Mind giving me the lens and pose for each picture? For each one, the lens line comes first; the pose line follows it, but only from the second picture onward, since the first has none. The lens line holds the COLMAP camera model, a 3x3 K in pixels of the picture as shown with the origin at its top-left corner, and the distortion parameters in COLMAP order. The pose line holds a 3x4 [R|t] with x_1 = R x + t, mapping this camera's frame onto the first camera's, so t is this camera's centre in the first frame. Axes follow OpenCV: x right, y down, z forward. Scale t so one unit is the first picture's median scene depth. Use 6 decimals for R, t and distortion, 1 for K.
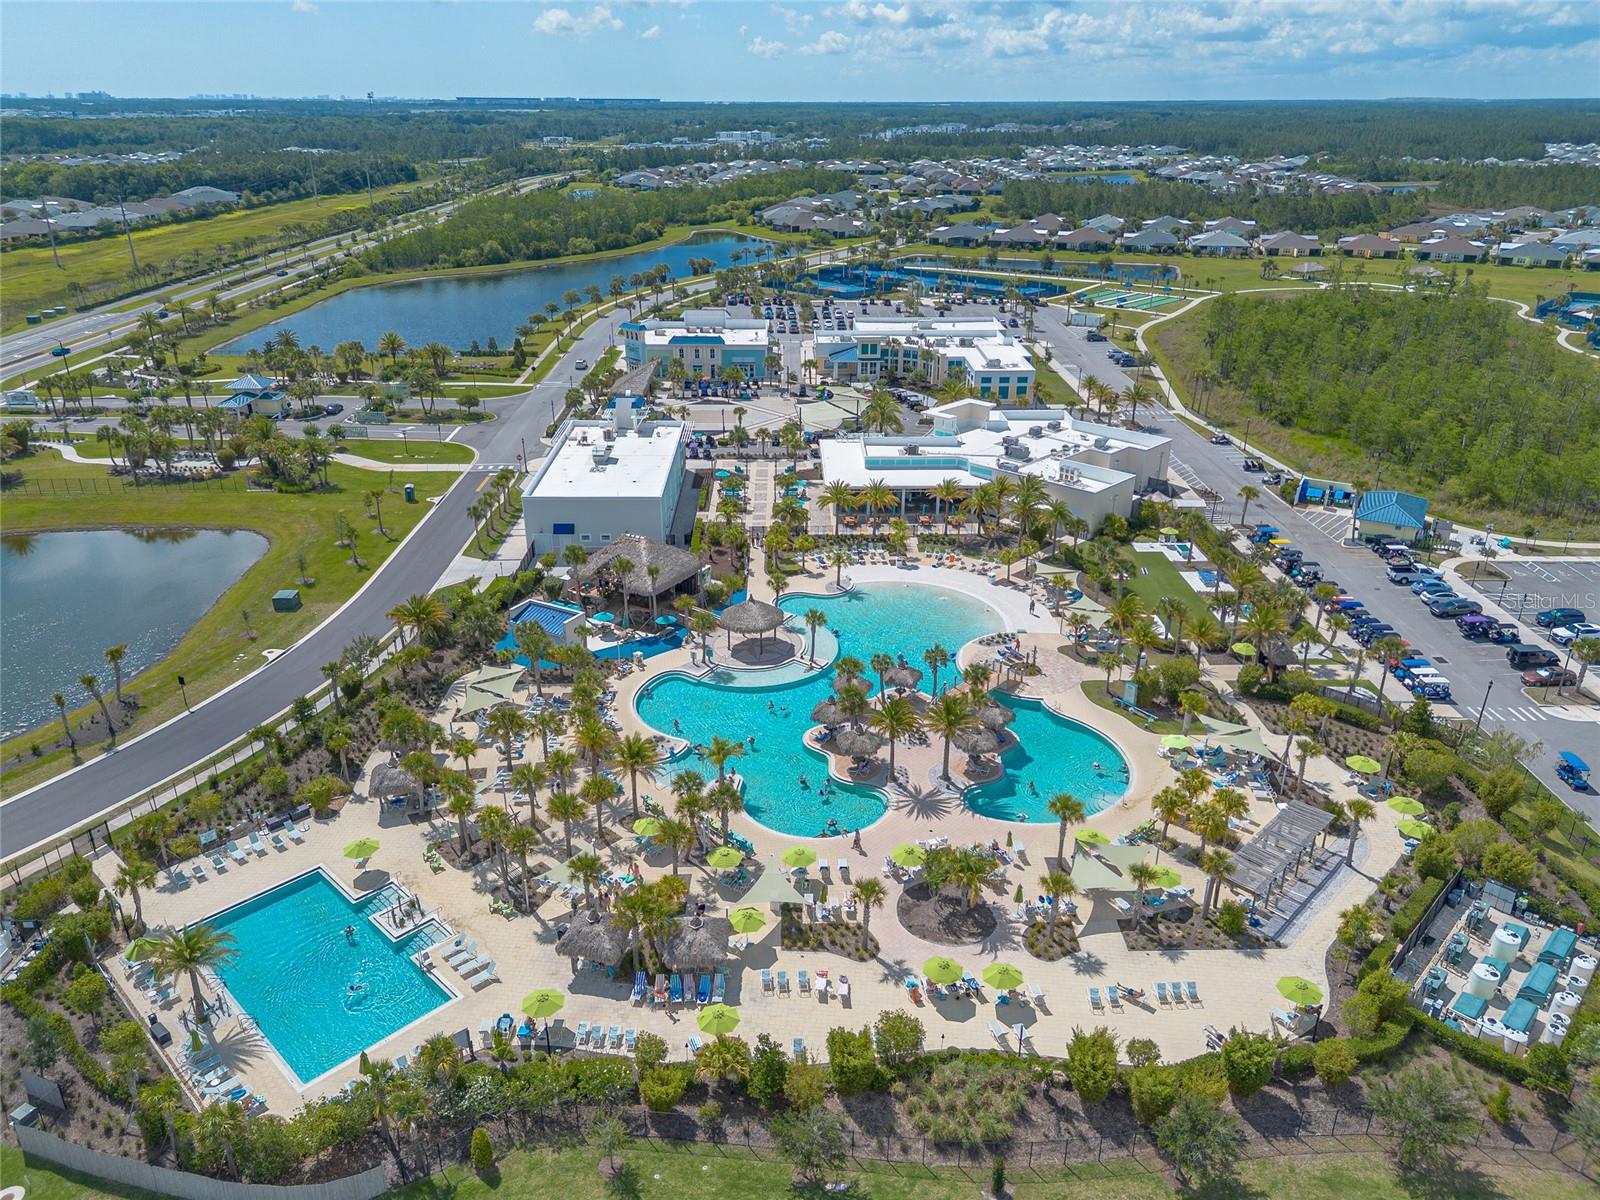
lens RADIAL K [[1141.9, 0, 796.0], [0, 1141.9, 615.7], [0, 0, 1]] dist [0.054123, -0.042249]
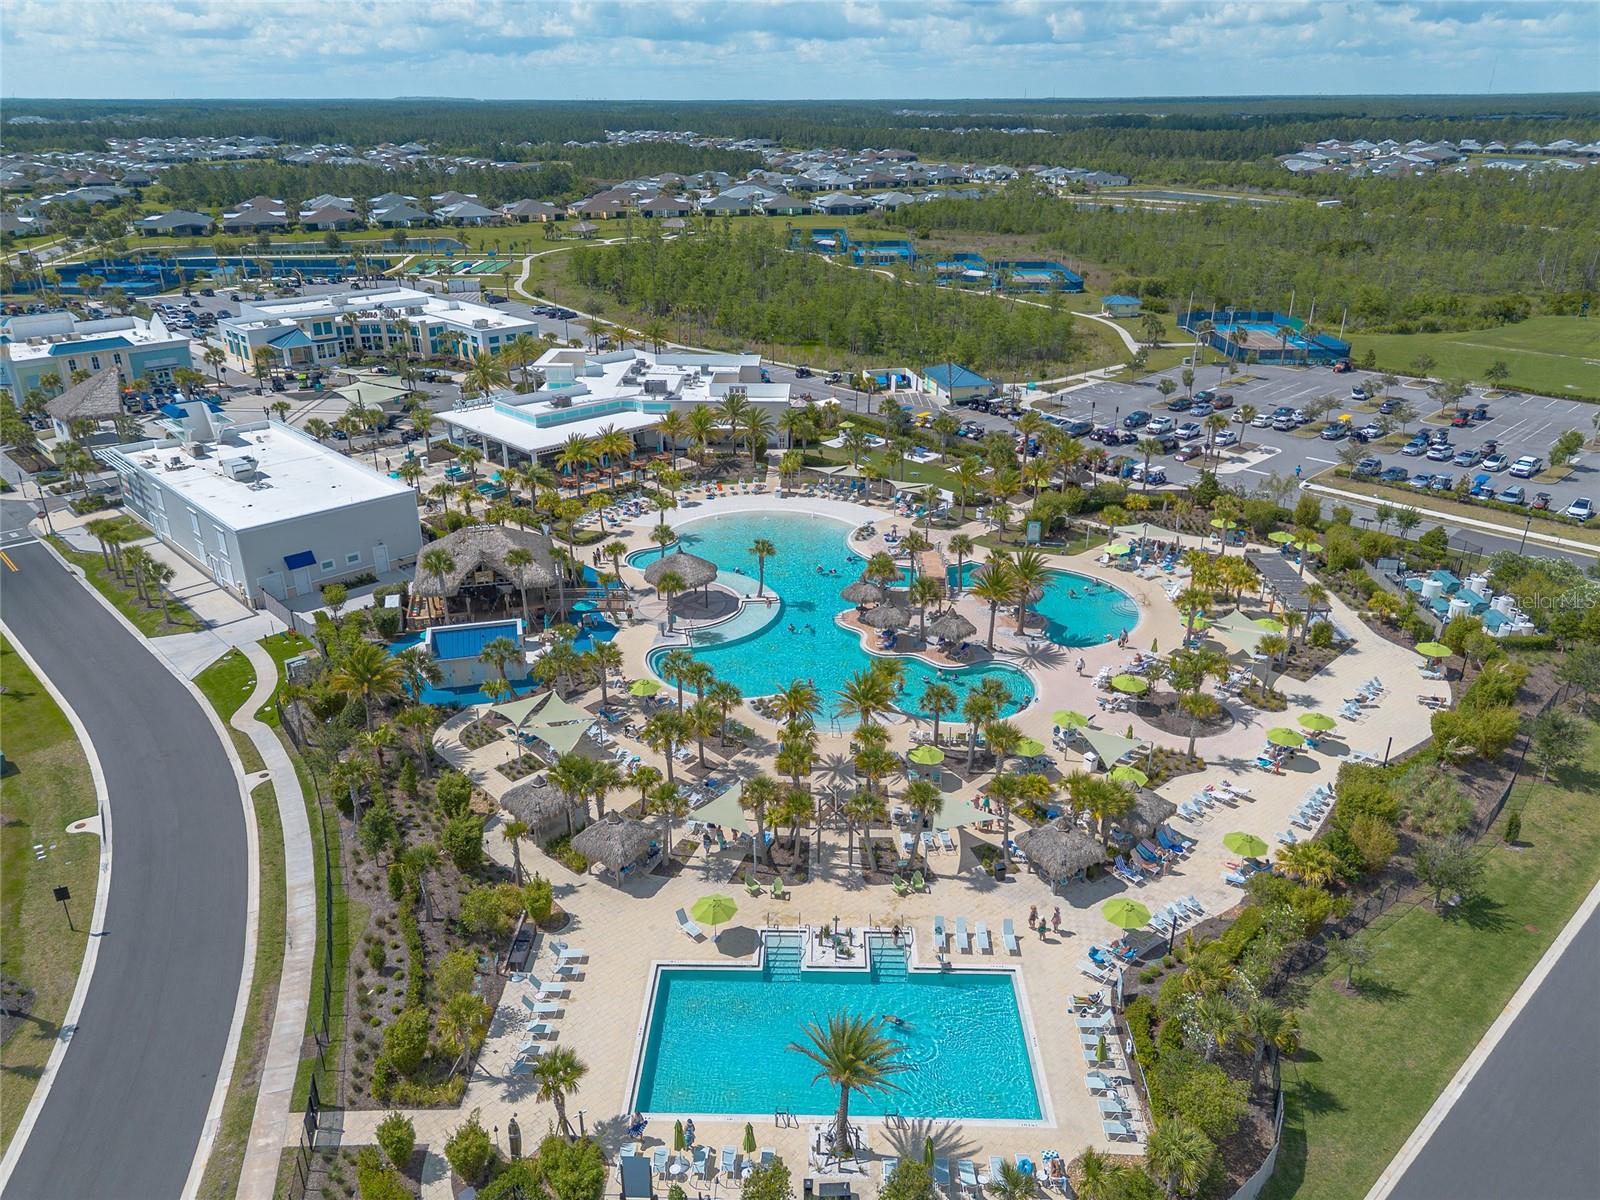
lens RADIAL K [[1141.9, 0, 814.7], [0, 1141.9, 601.4], [0, 0, 1]] dist [0.054123, -0.042249]
pose [[0.725524, -0.278990, 0.629110, -0.538790], [0.285220, 0.953835, 0.094064, -0.030830], [-0.626310, 0.111189, 0.771604, 0.259033]]
